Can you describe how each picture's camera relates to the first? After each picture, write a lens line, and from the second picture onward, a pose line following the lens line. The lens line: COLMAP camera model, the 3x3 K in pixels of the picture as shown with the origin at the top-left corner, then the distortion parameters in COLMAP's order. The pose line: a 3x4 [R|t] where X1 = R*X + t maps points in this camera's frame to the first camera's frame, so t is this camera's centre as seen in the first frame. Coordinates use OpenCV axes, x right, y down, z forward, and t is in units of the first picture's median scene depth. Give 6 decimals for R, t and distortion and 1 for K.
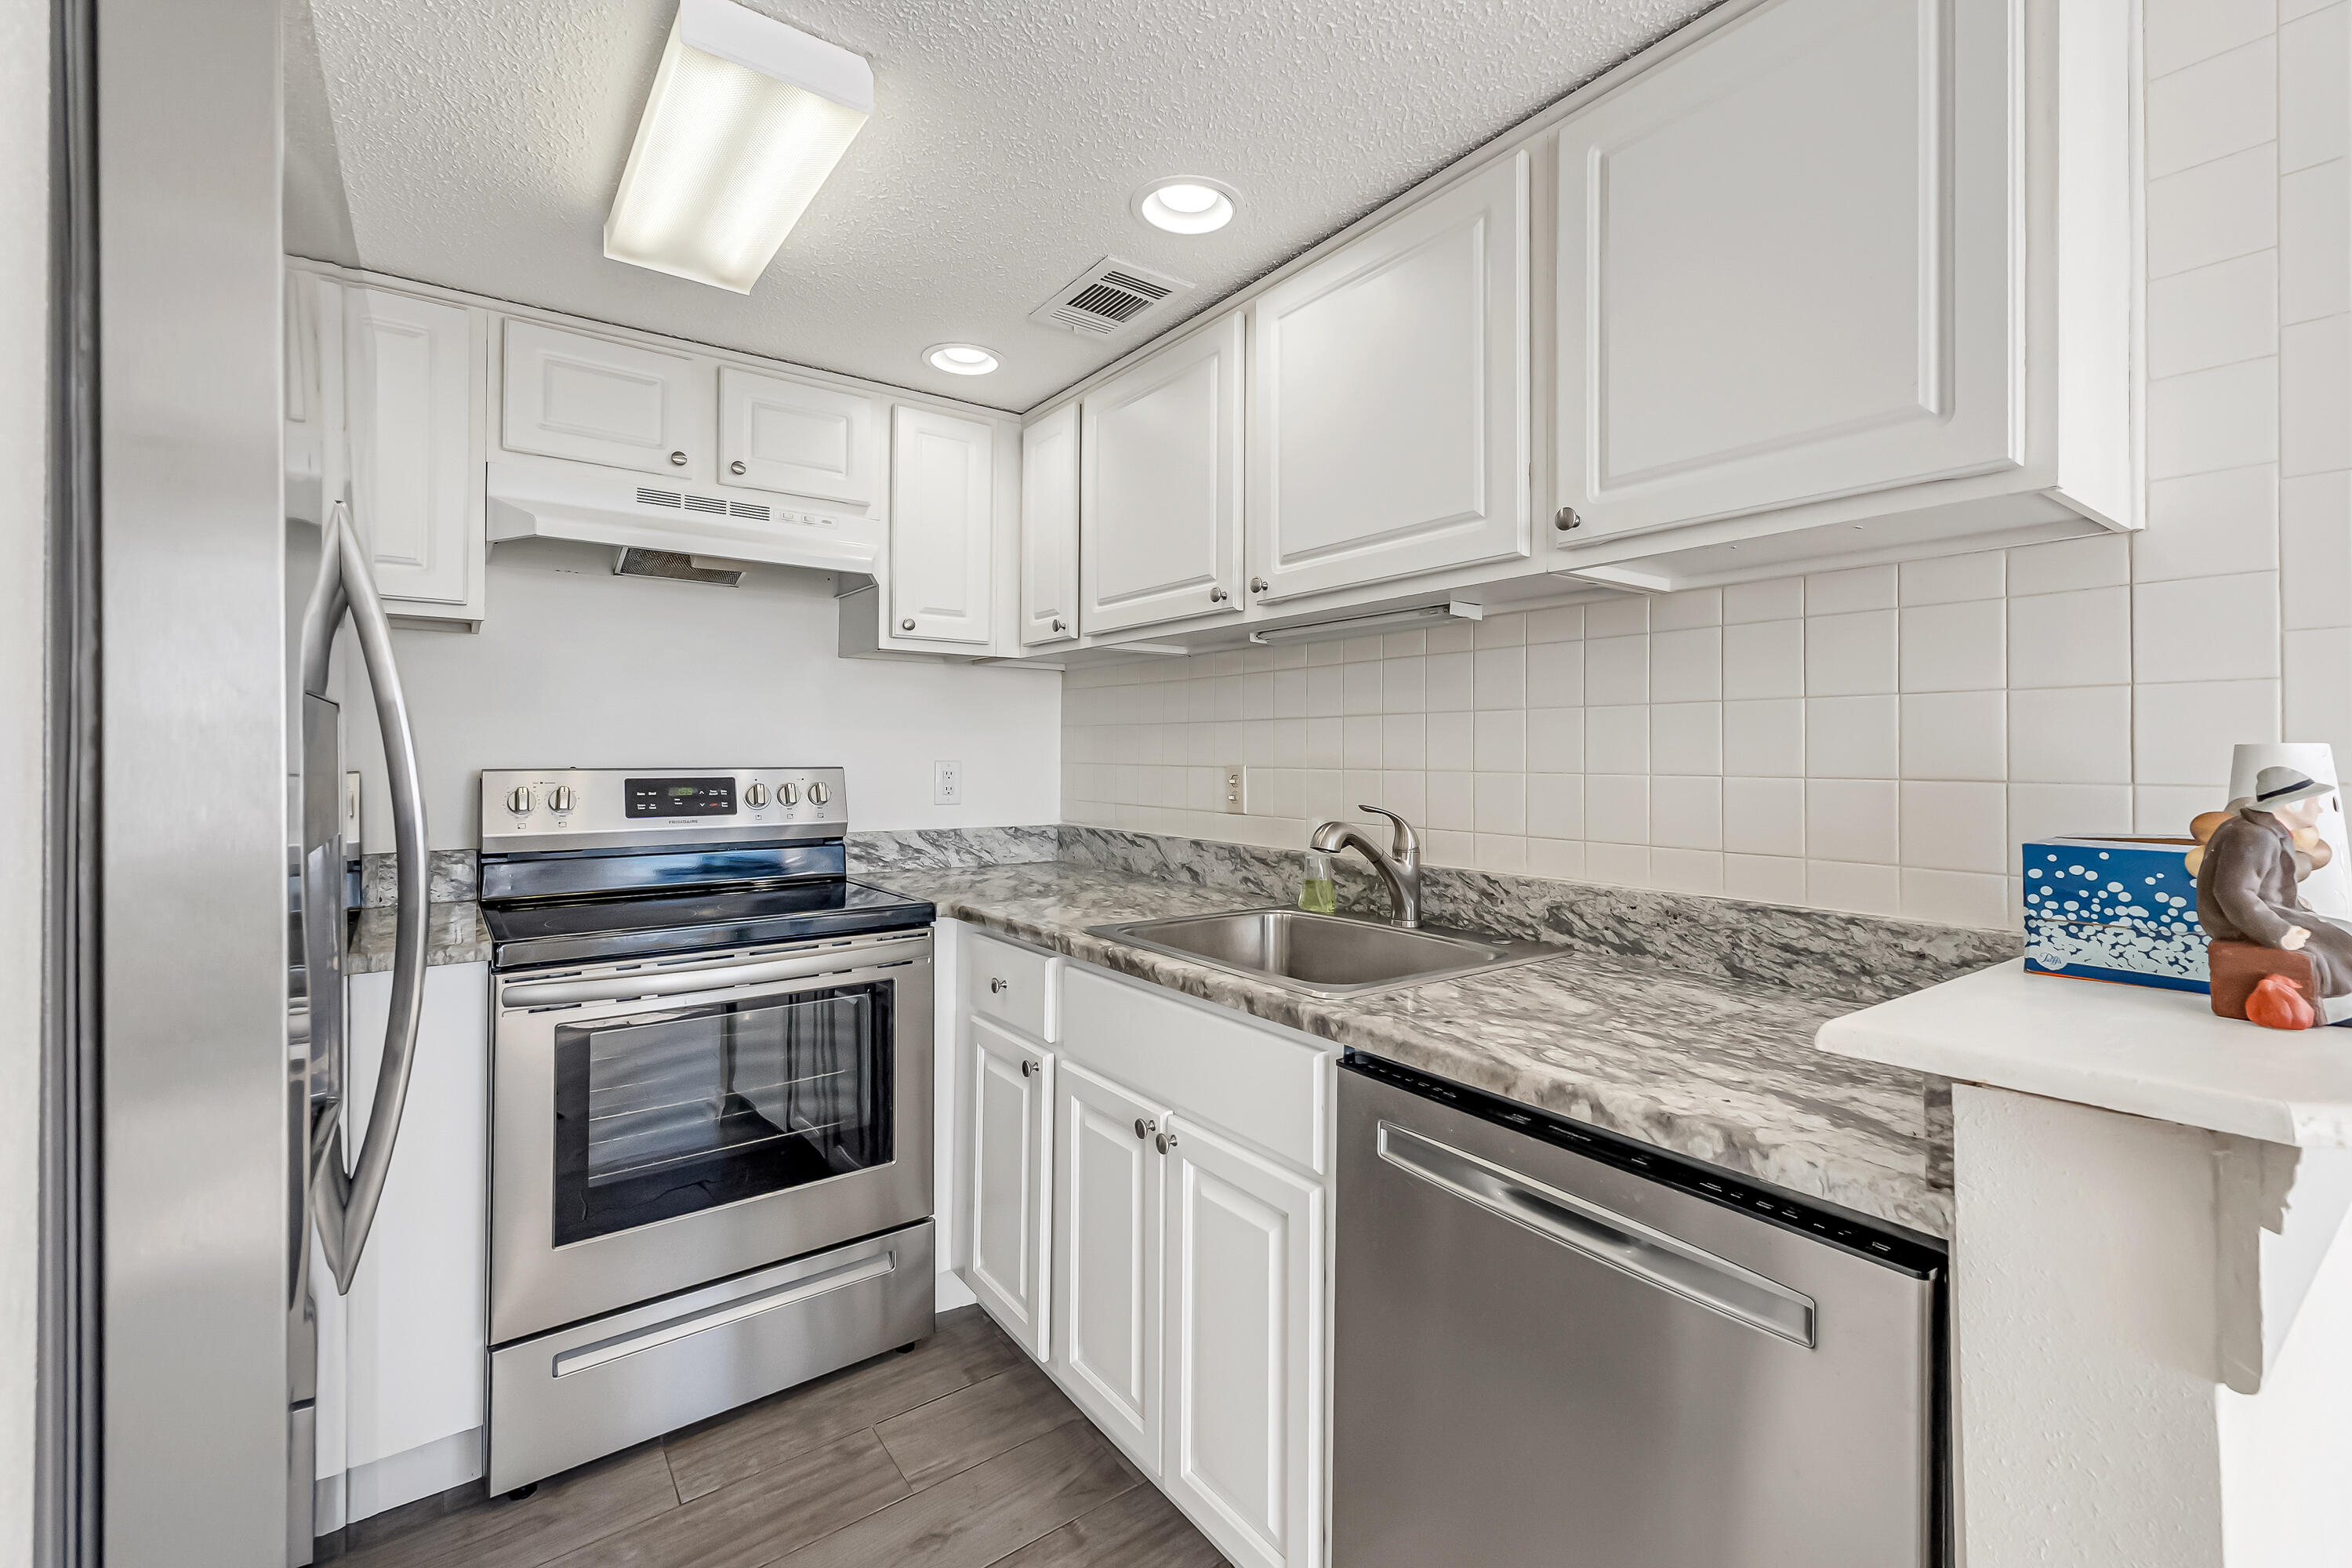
lens RADIAL K [[998.4, 0, 1183.9], [0, 998.4, 747.2], [0, 0, 1]] dist [-0.001410, 0.002134]
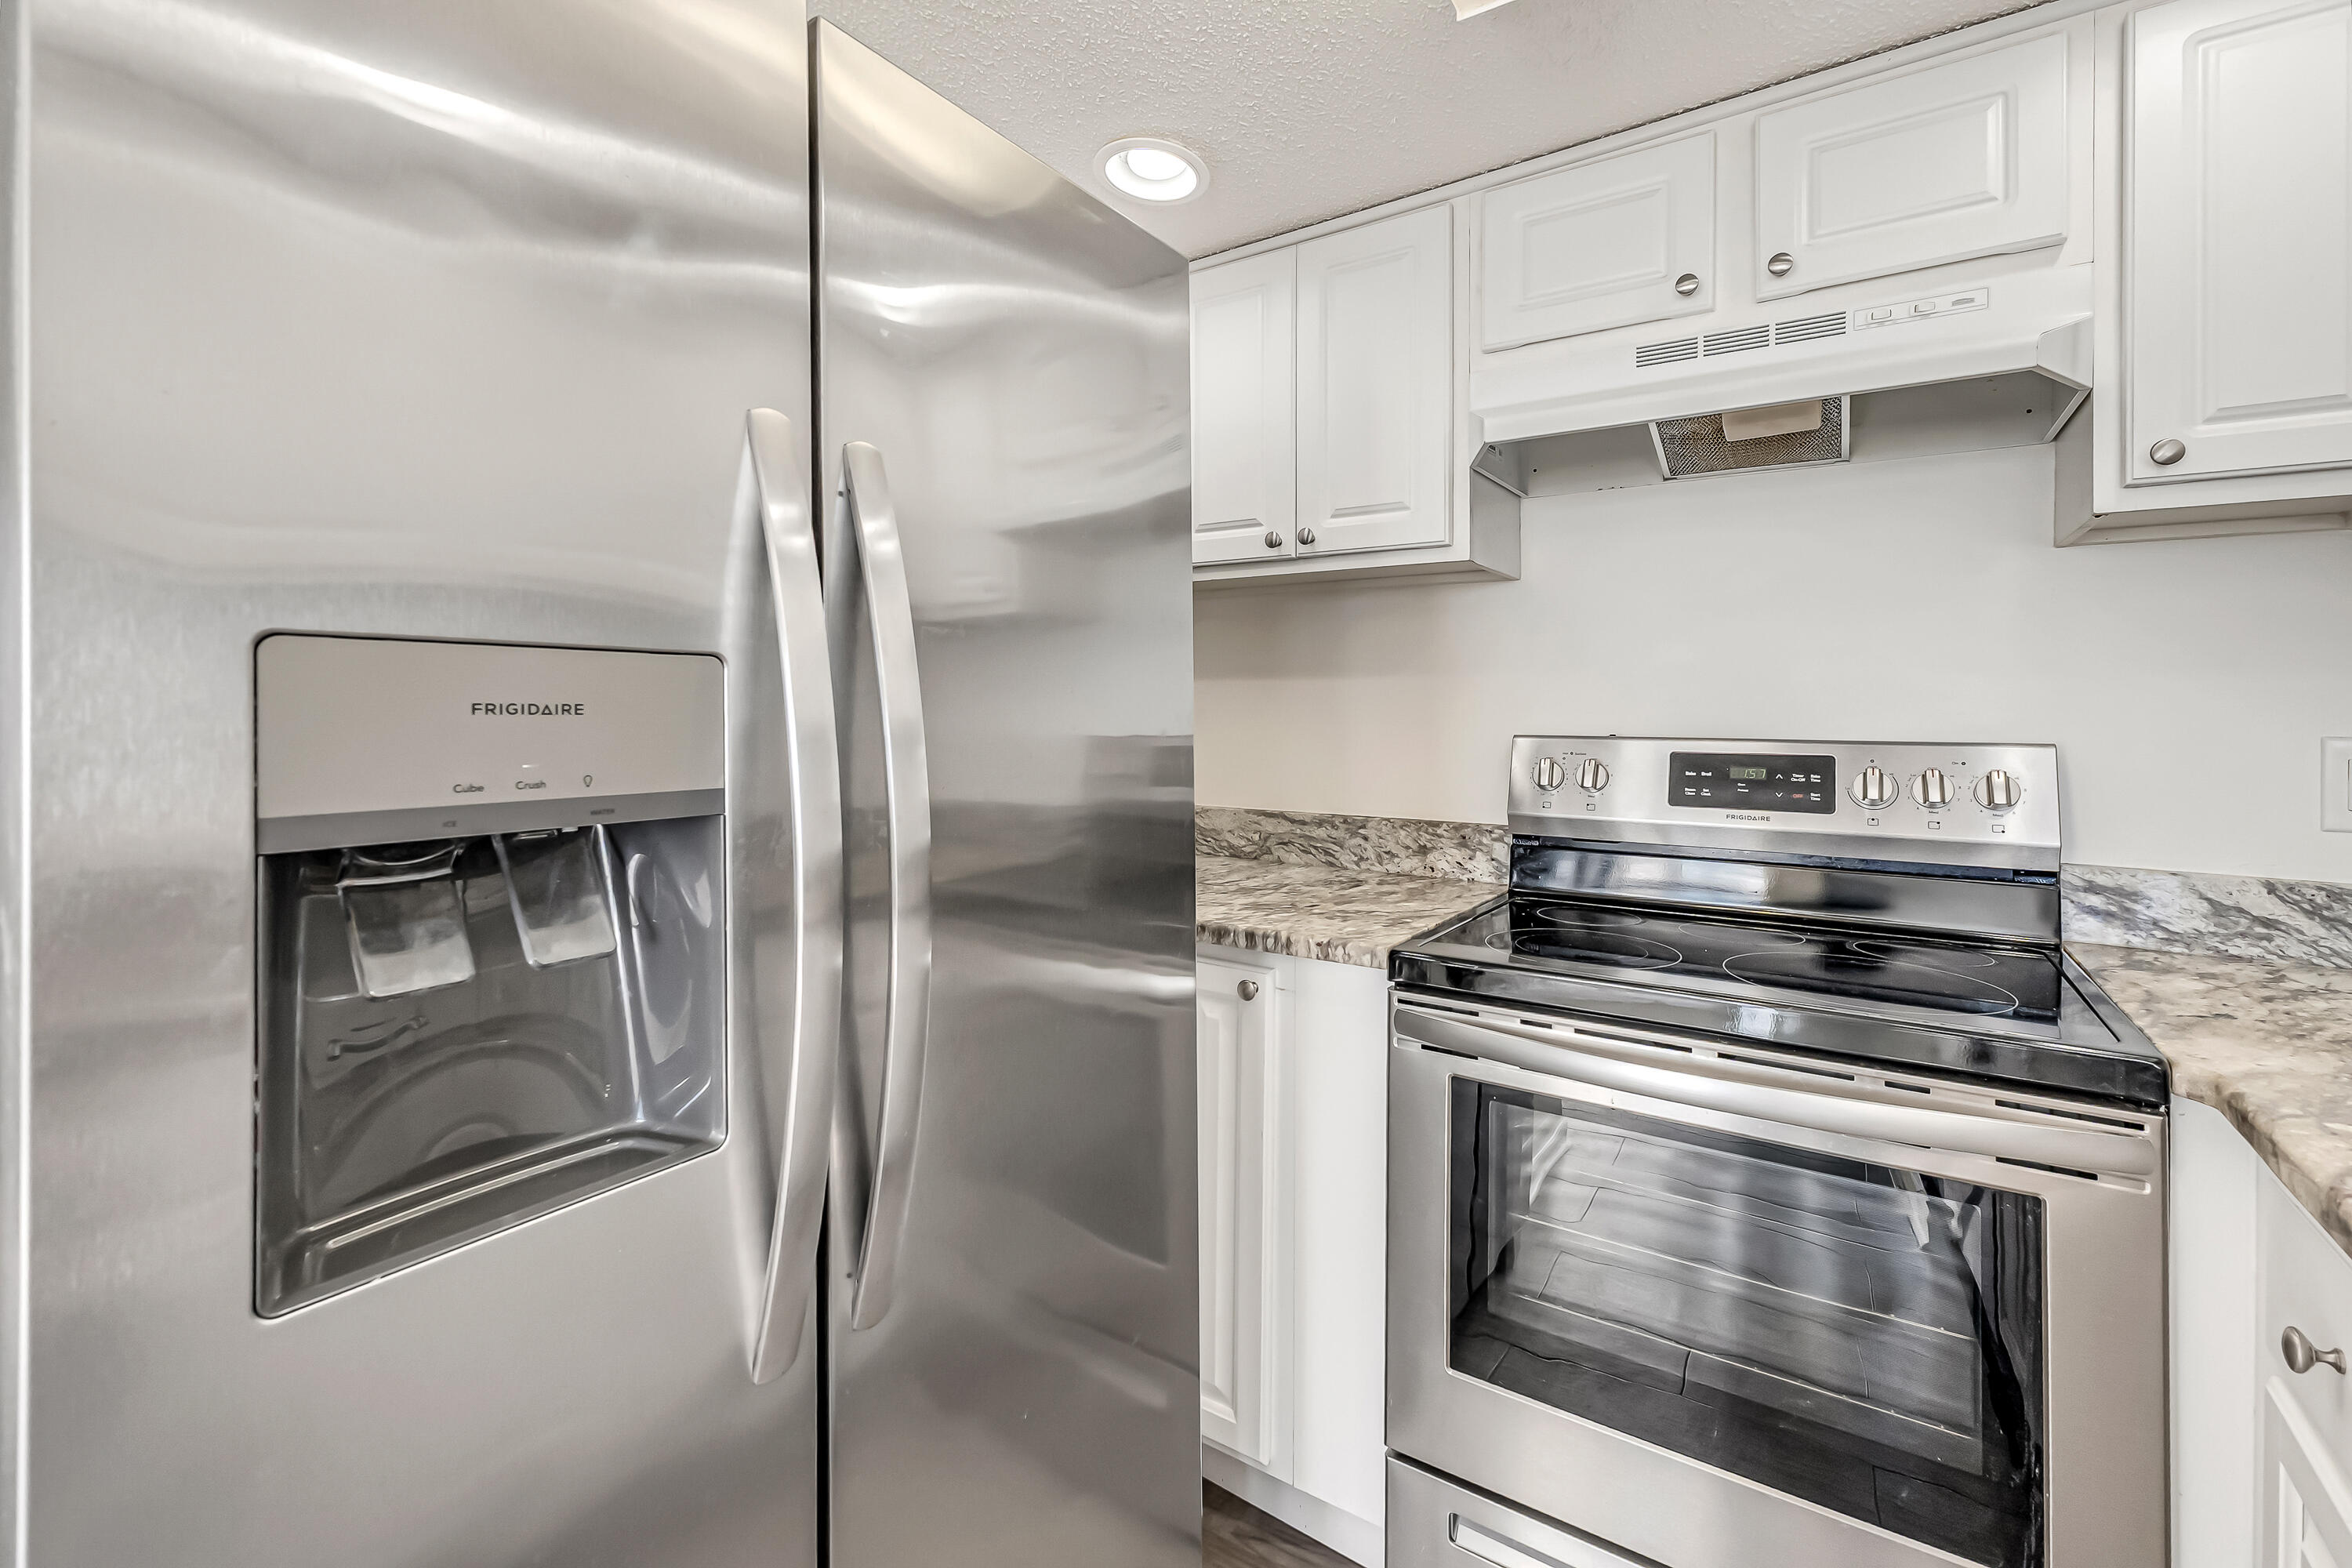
lens RADIAL K [[998.4, 0, 1200.4], [0, 998.4, 702.4], [0, 0, 1]] dist [-0.001410, 0.002134]
pose [[0.345269, -0.009808, -0.938453, 0.016419], [0.000252, 0.999946, -0.010357, 0.002816], [0.938504, 0.003339, 0.345253, 0.479258]]
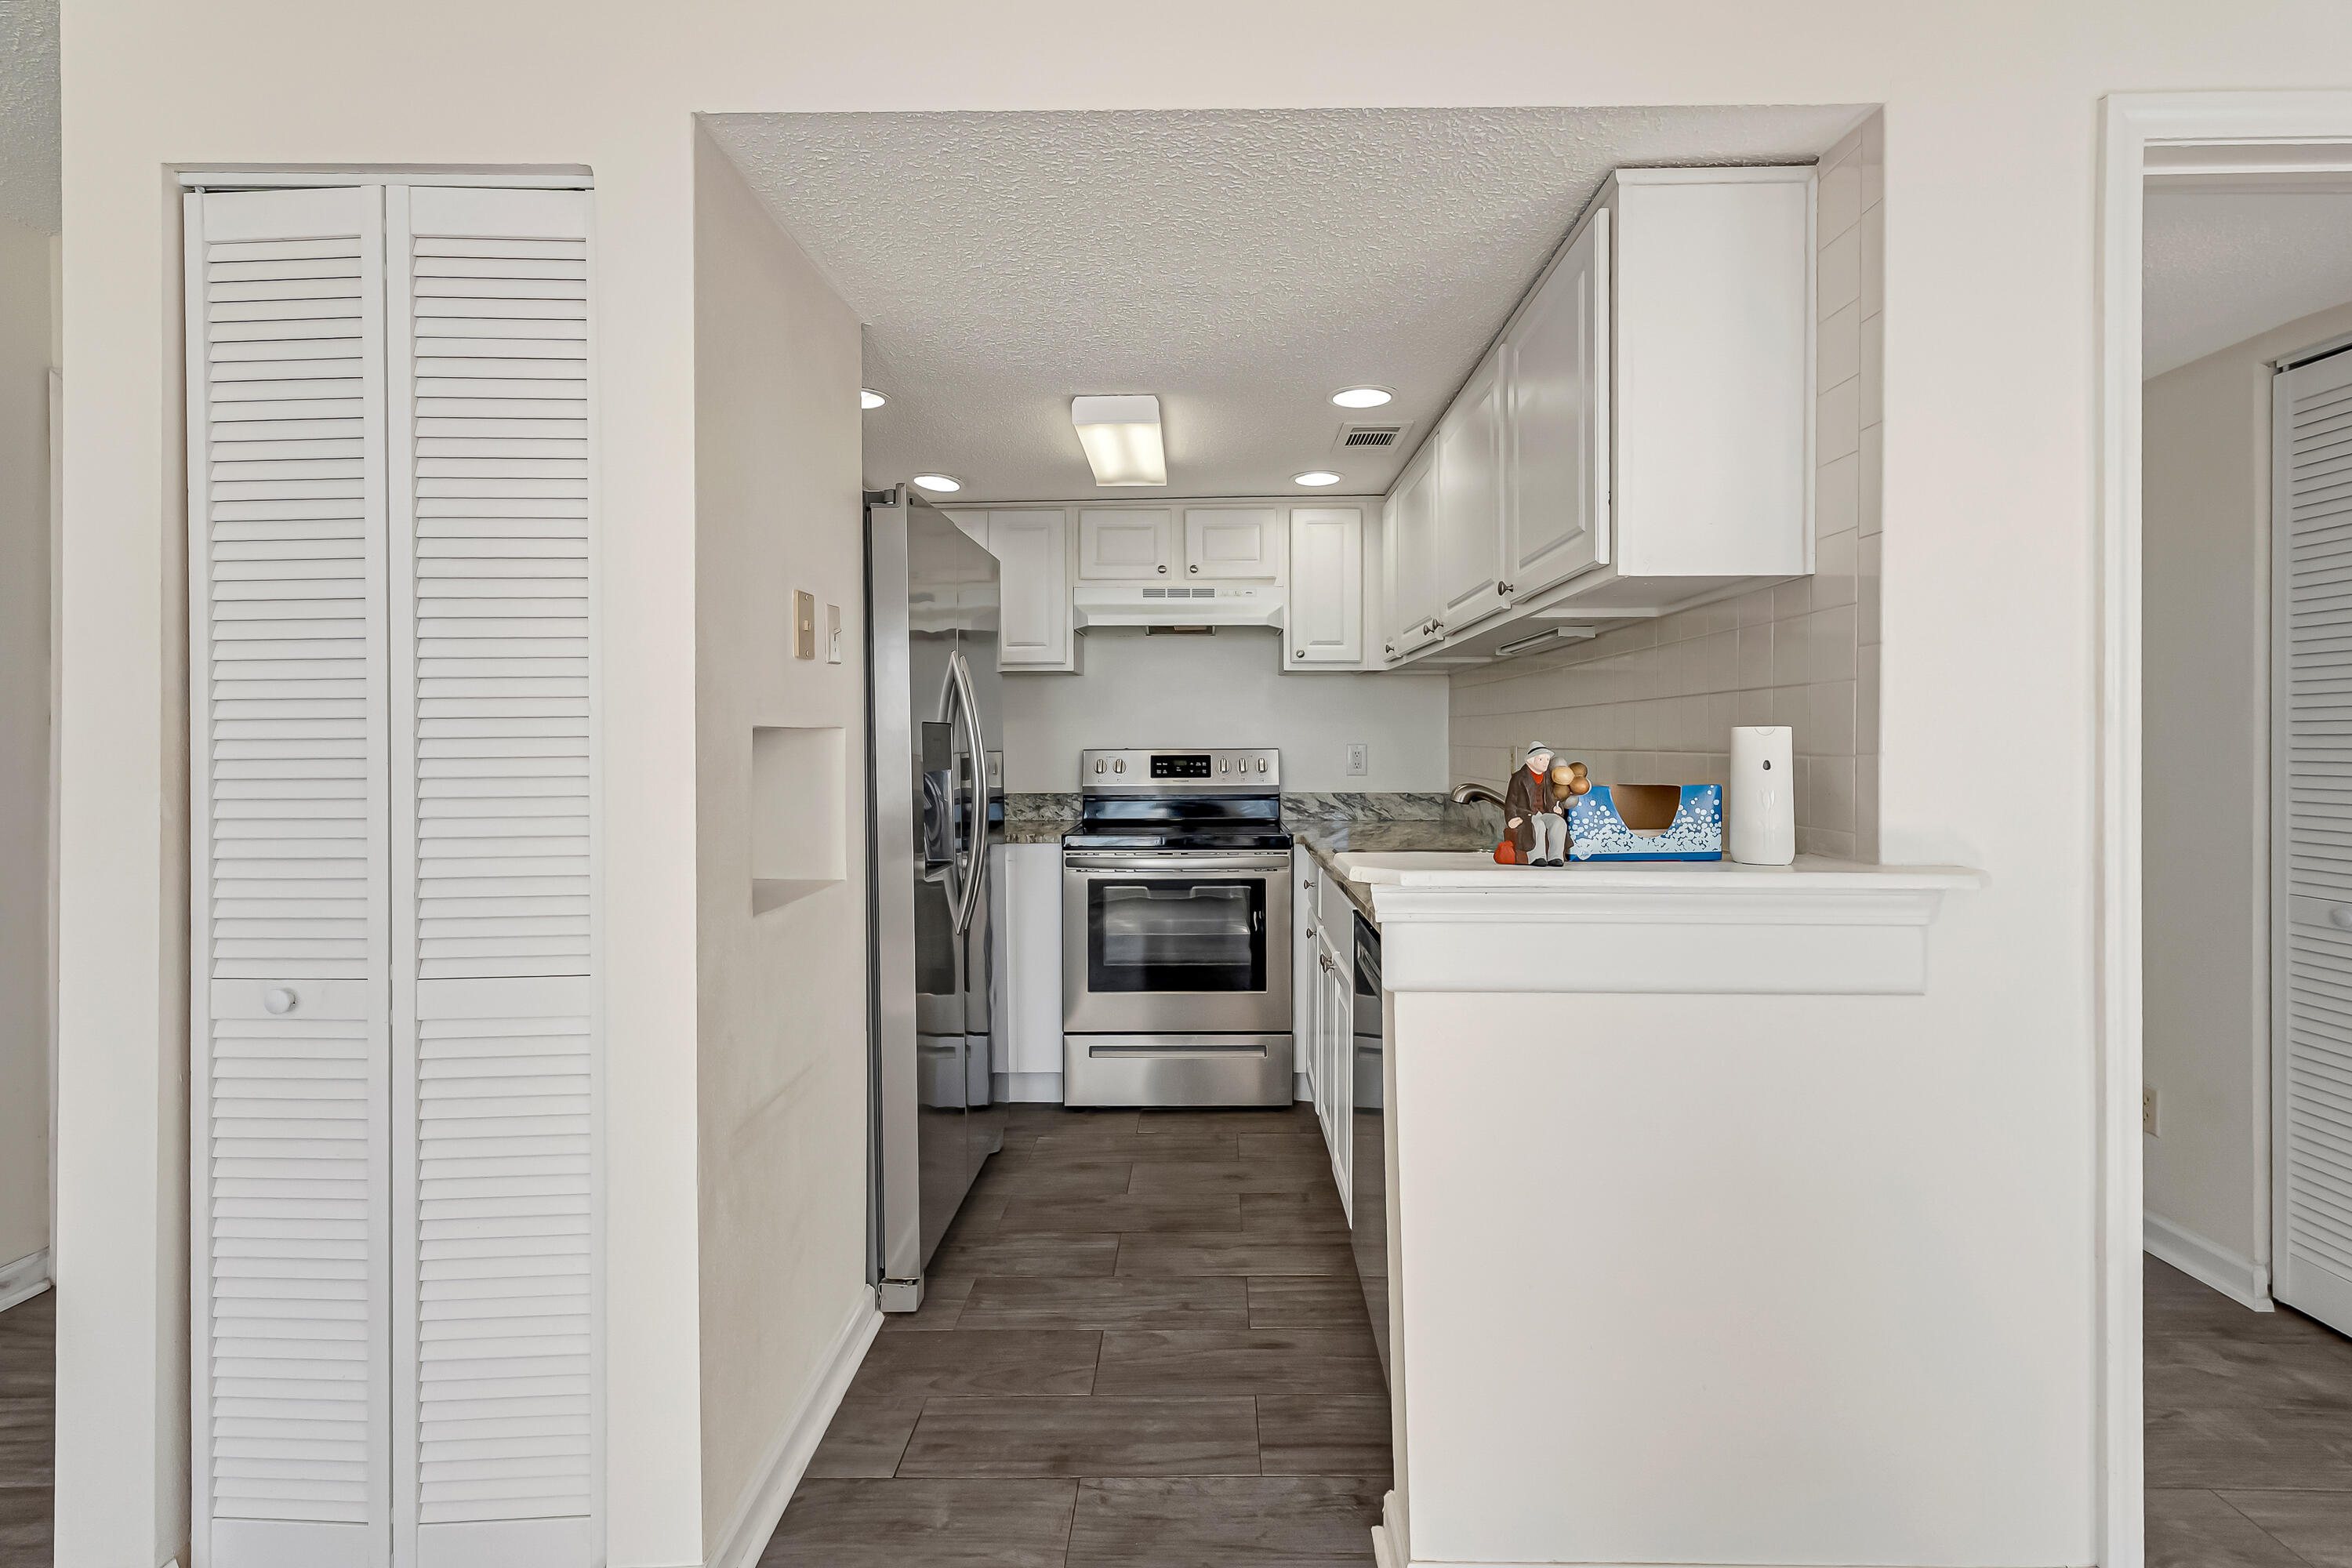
lens RADIAL K [[998.4, 0, 1187.8], [0, 998.4, 749.2], [0, 0, 1]] dist [-0.001410, 0.002134]
pose [[0.792967, -0.001327, -0.609263, 0.613195], [0.010501, 0.999879, 0.011490, 0.002944], [0.609174, -0.015509, 0.792885, -0.366903]]
